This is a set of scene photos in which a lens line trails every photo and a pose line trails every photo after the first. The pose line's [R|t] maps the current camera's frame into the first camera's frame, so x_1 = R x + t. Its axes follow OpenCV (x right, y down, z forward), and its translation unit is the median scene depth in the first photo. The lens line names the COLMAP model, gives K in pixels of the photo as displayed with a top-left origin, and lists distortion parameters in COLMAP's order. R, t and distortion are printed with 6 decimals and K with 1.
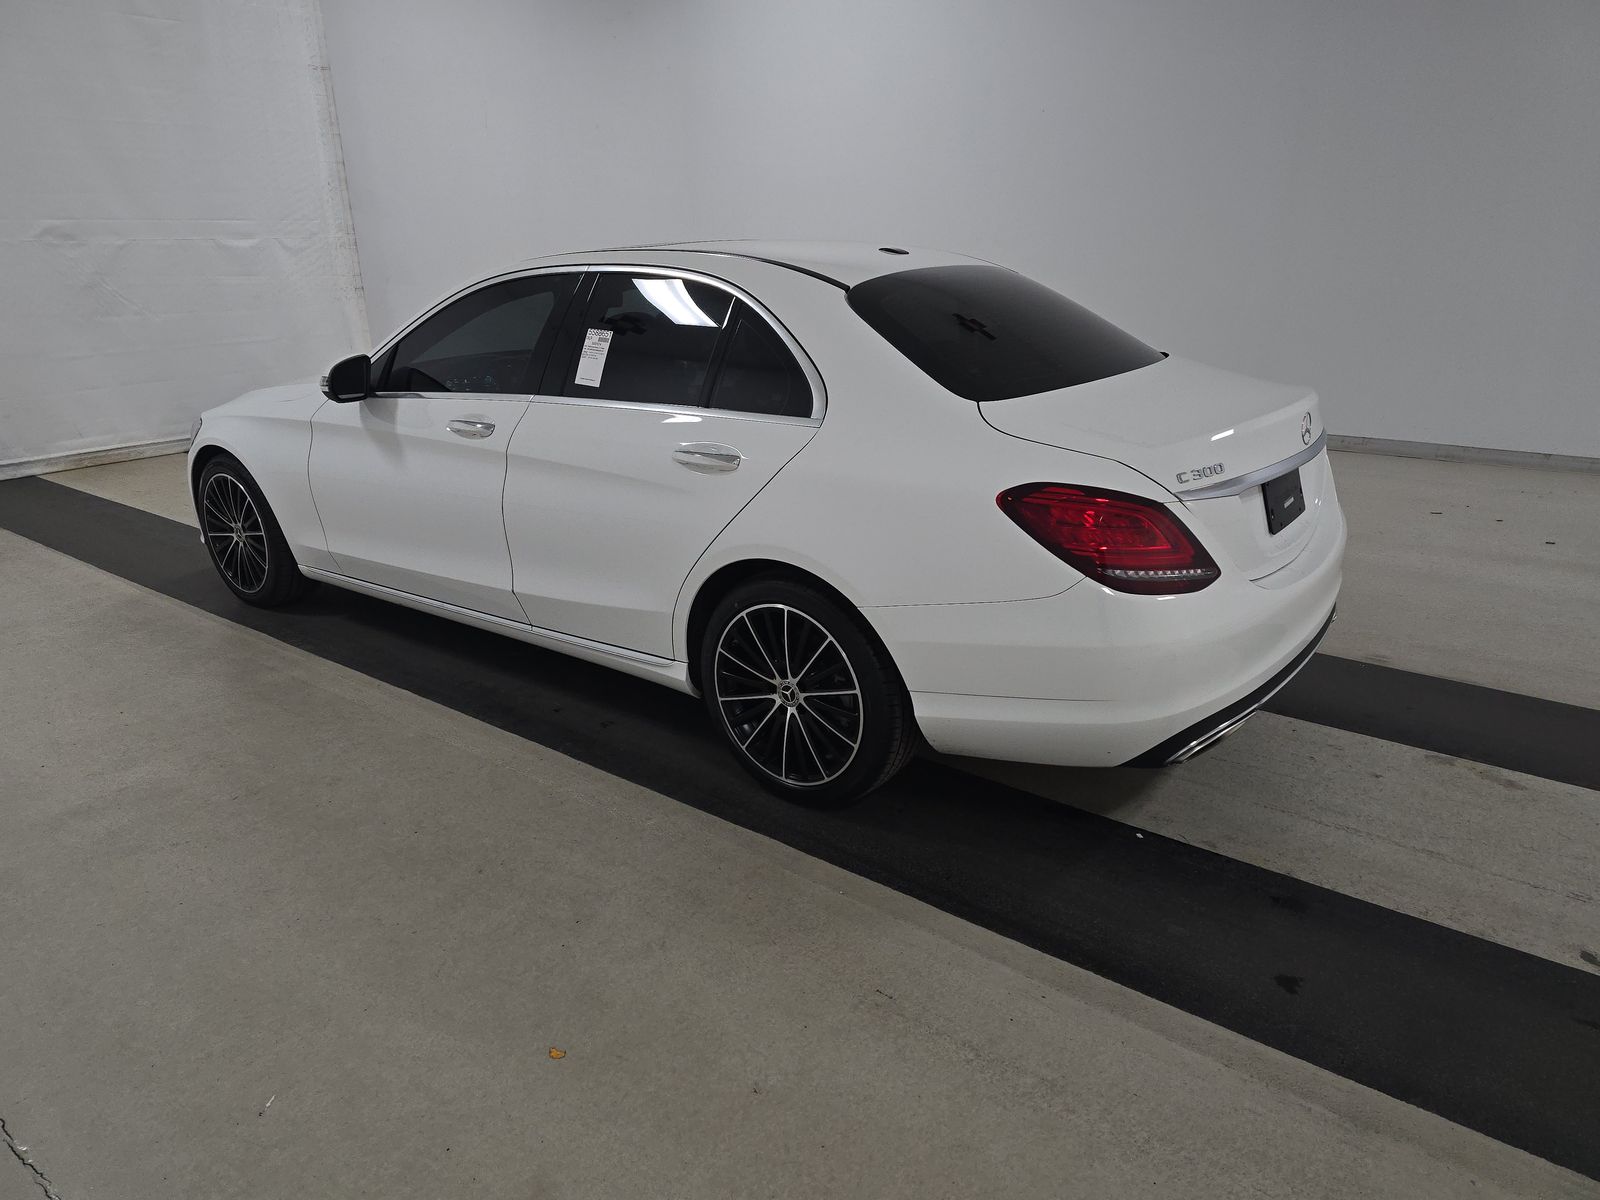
lens RADIAL K [[1063.2, 0, 795.9], [0, 1063.2, 601.9], [0, 0, 1]] dist [0.040591, -0.030446]
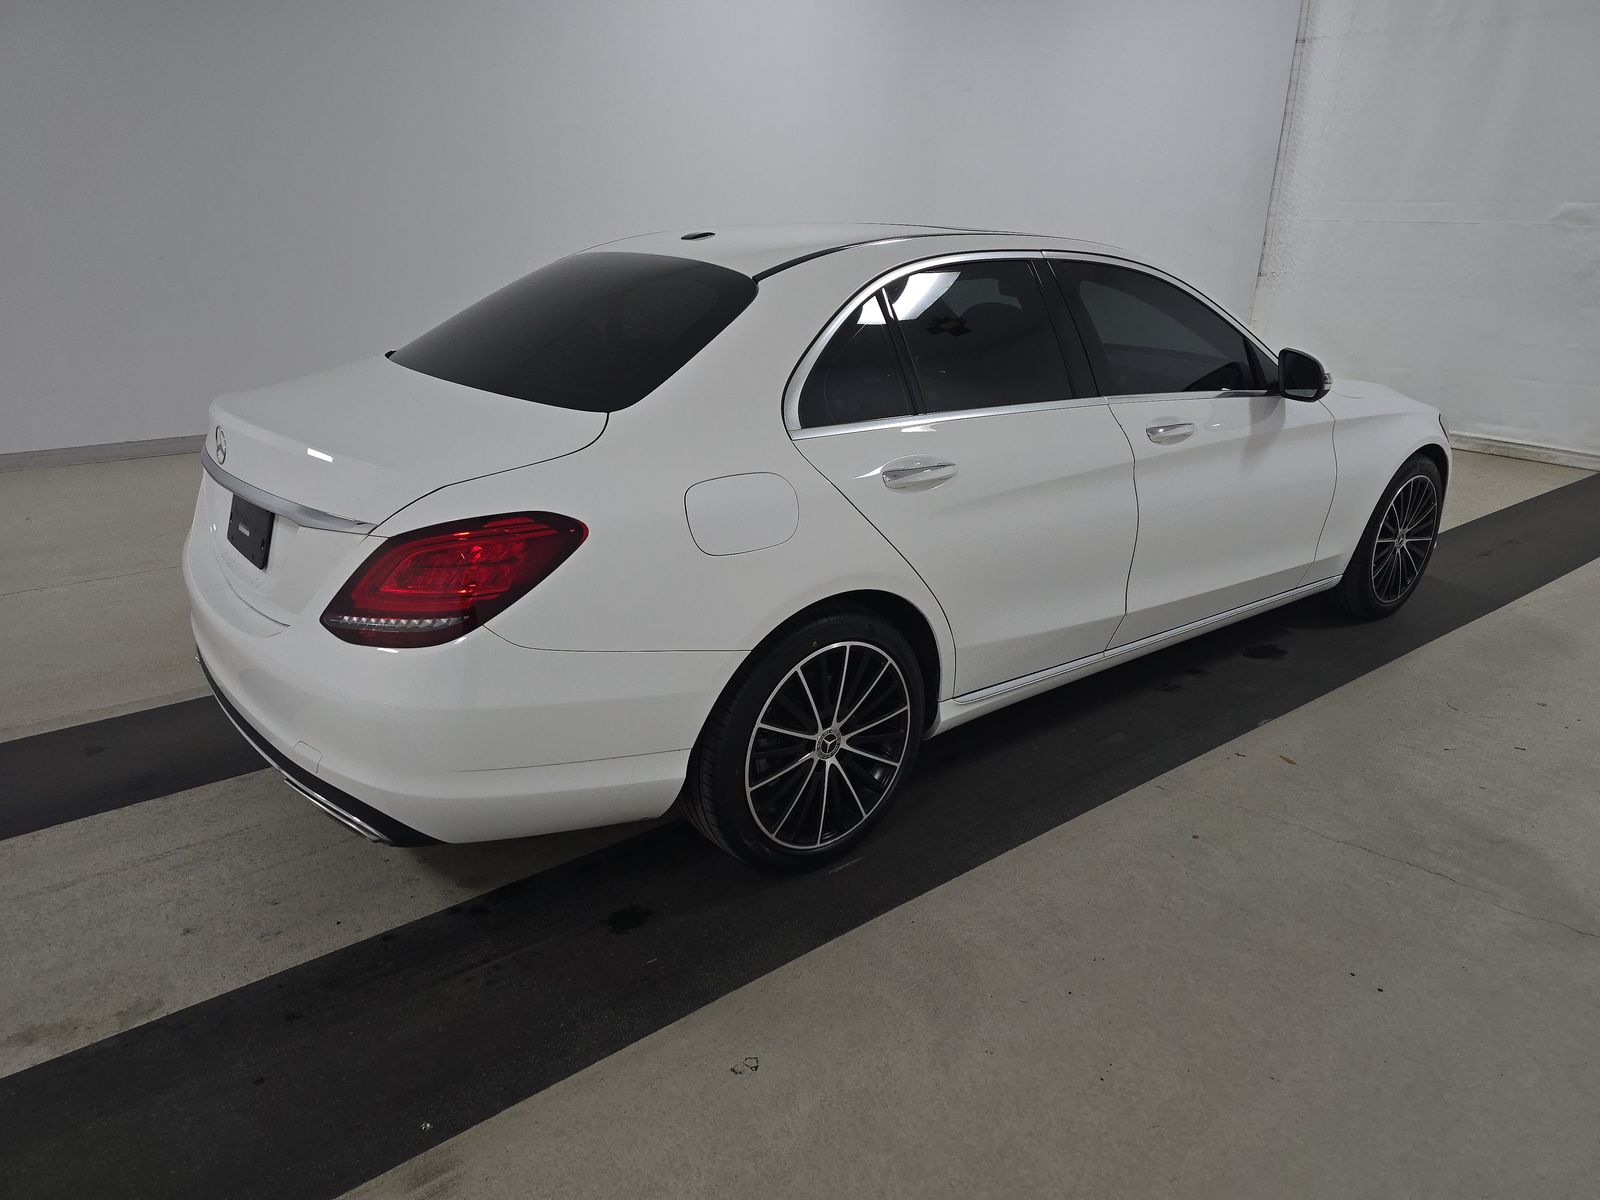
lens RADIAL K [[1063.2, 0, 803.9], [0, 1063.2, 597.6], [0, 0, 1]] dist [0.040591, -0.030446]
pose [[-0.232030, 0.337578, -0.912252, 0.978135], [-0.328394, 0.855597, 0.400139, -0.454614], [0.915598, 0.392422, -0.087666, 1.271208]]
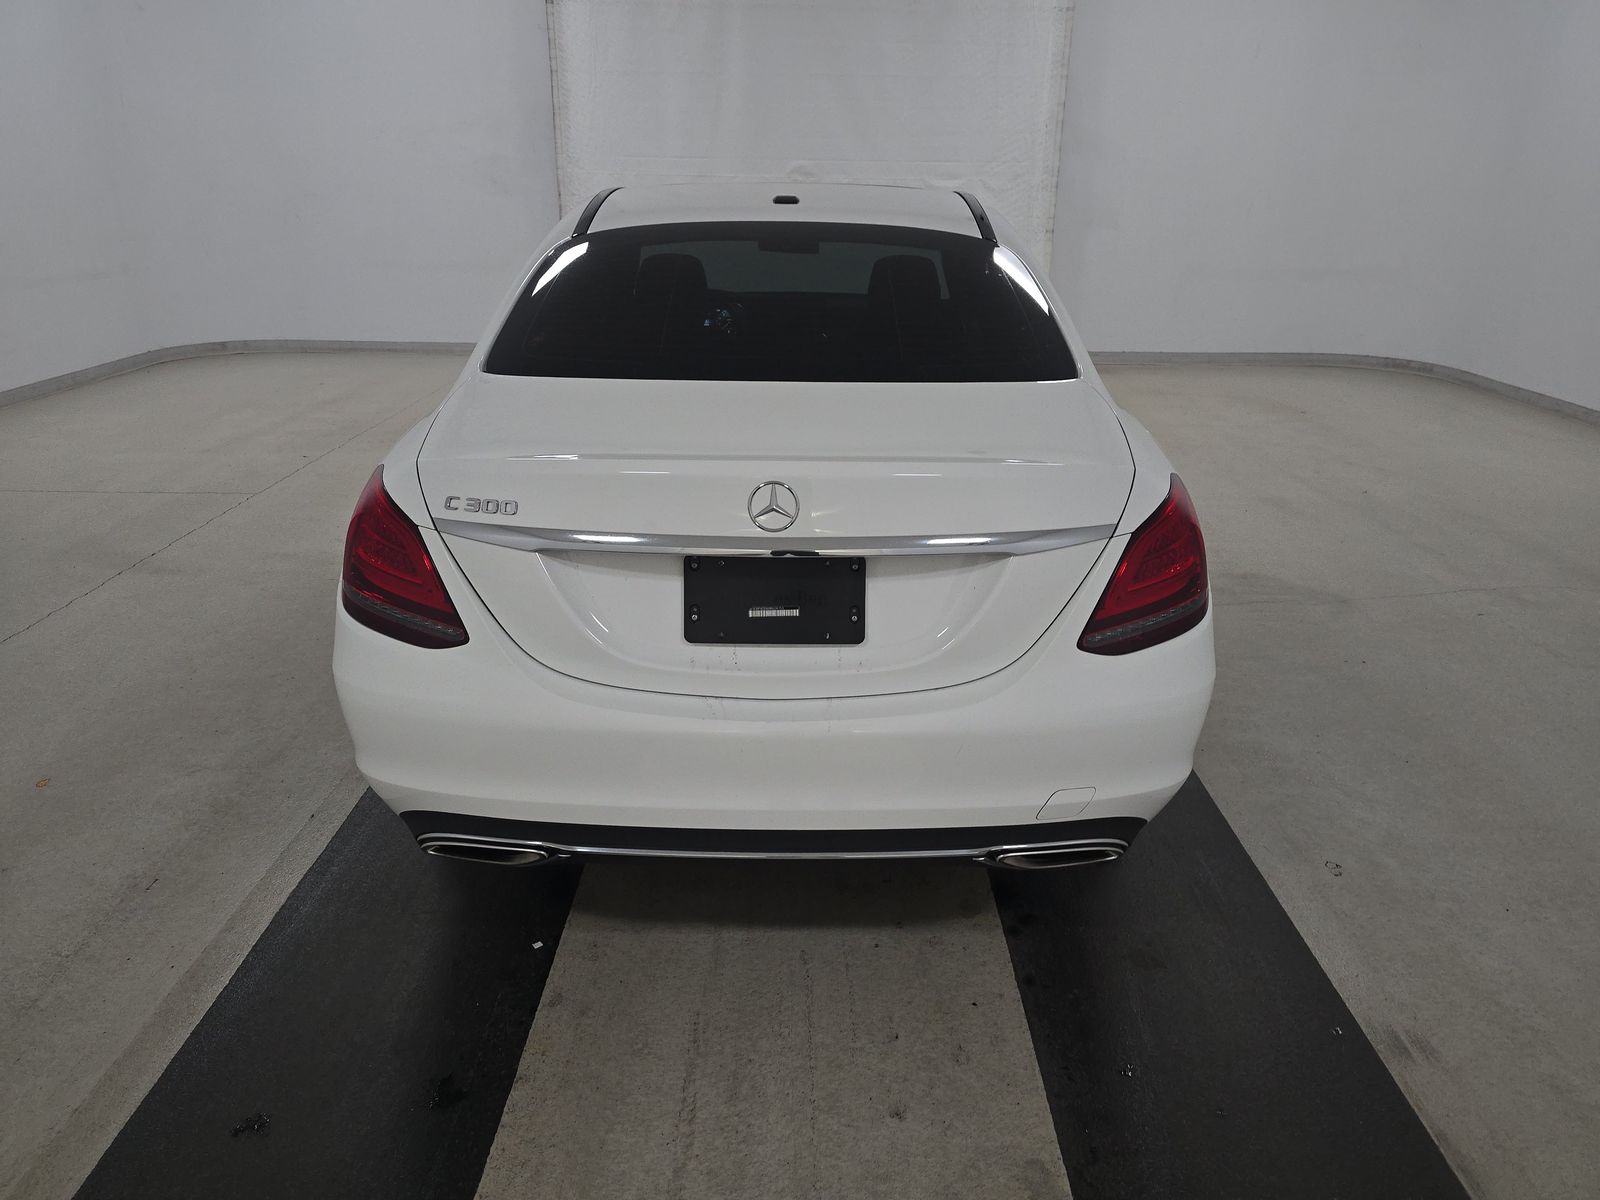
lens RADIAL K [[1063.2, 0, 796.8], [0, 1063.2, 601.5], [0, 0, 1]] dist [0.040591, -0.030446]
pose [[0.607388, 0.312164, -0.730502, 0.789740], [-0.278887, 0.944820, 0.171863, -0.180385], [0.743843, 0.099340, 0.660931, 0.493639]]
